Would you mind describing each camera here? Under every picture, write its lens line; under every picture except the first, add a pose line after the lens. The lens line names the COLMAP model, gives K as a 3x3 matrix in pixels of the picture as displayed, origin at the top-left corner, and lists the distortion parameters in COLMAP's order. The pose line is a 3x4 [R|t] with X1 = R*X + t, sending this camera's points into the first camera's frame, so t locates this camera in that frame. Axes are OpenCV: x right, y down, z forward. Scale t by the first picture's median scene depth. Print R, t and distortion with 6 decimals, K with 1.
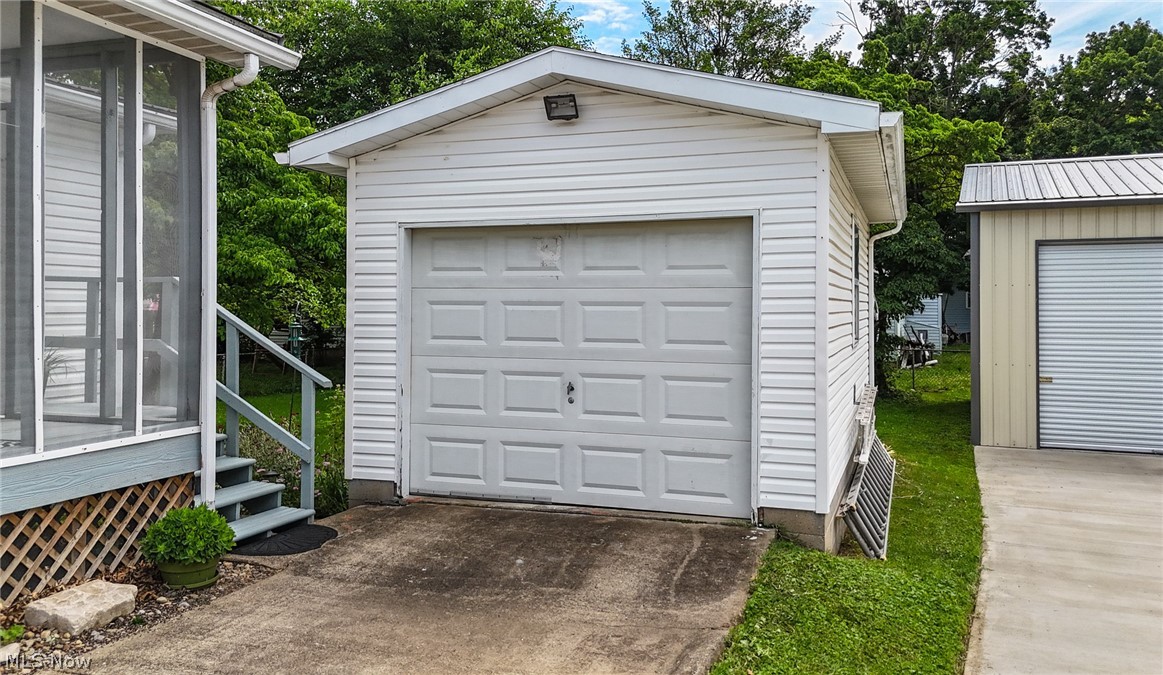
lens RADIAL K [[925.0, 0, 613.0], [0, 925.0, 294.0], [0, 0, 1]] dist [0.055164, -0.019500]
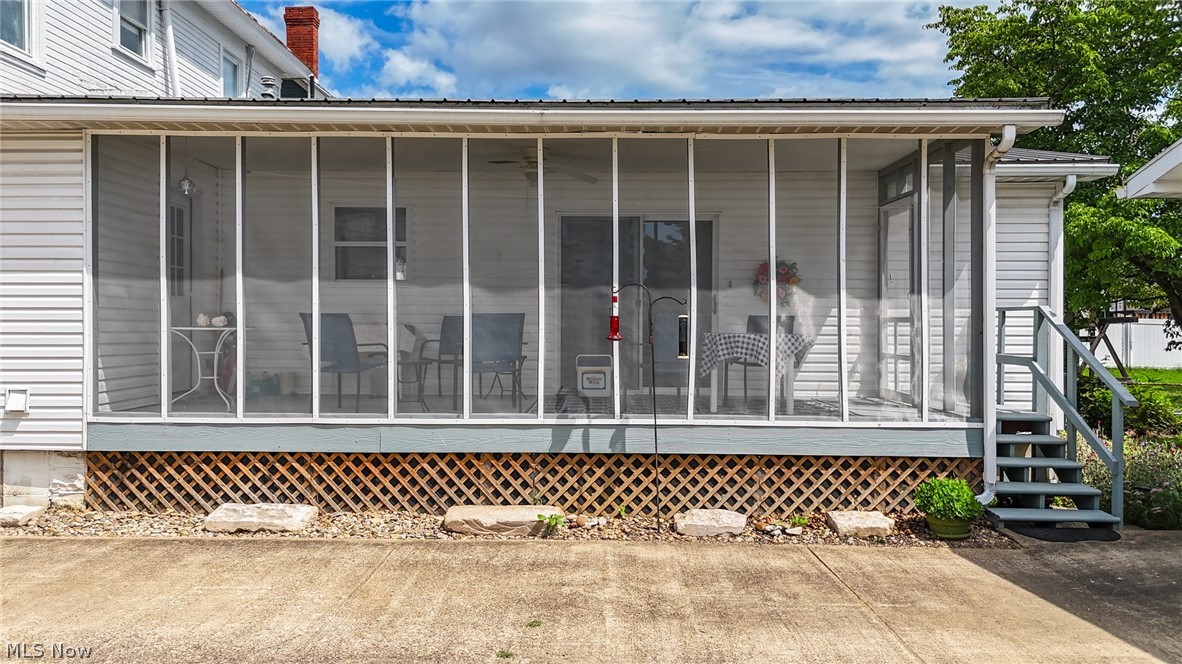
lens RADIAL K [[894.1, 0, 591.2], [0, 894.1, 328.8], [0, 0, 1]] dist [0.050106, -0.045844]
pose [[0.281354, 0.002734, -0.959600, 0.503656], [0.010783, 0.999924, 0.006010, -0.000954], [0.959544, -0.012039, 0.281303, 0.115321]]
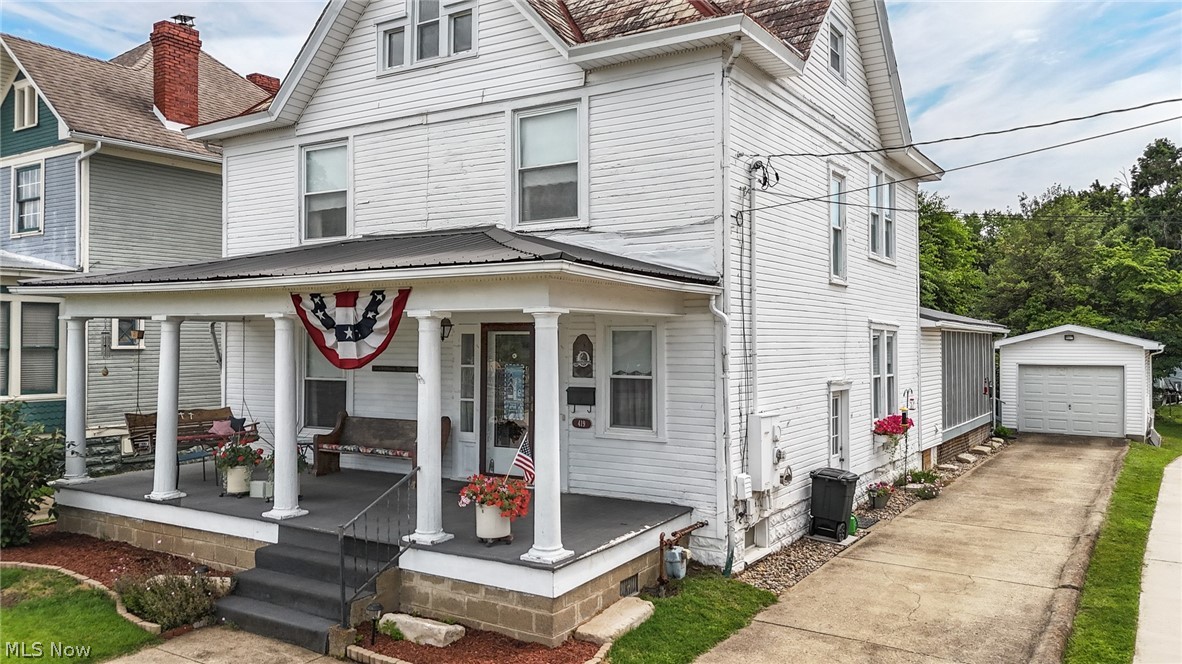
lens RADIAL K [[894.1, 0, 590.3], [0, 894.1, 323.7], [0, 0, 1]] dist [0.050106, -0.045844]
pose [[0.966336, -0.006325, -0.257206, -1.048127], [0.004422, 0.999958, -0.007975, -0.232448], [0.257245, 0.006569, 0.966324, -3.327122]]
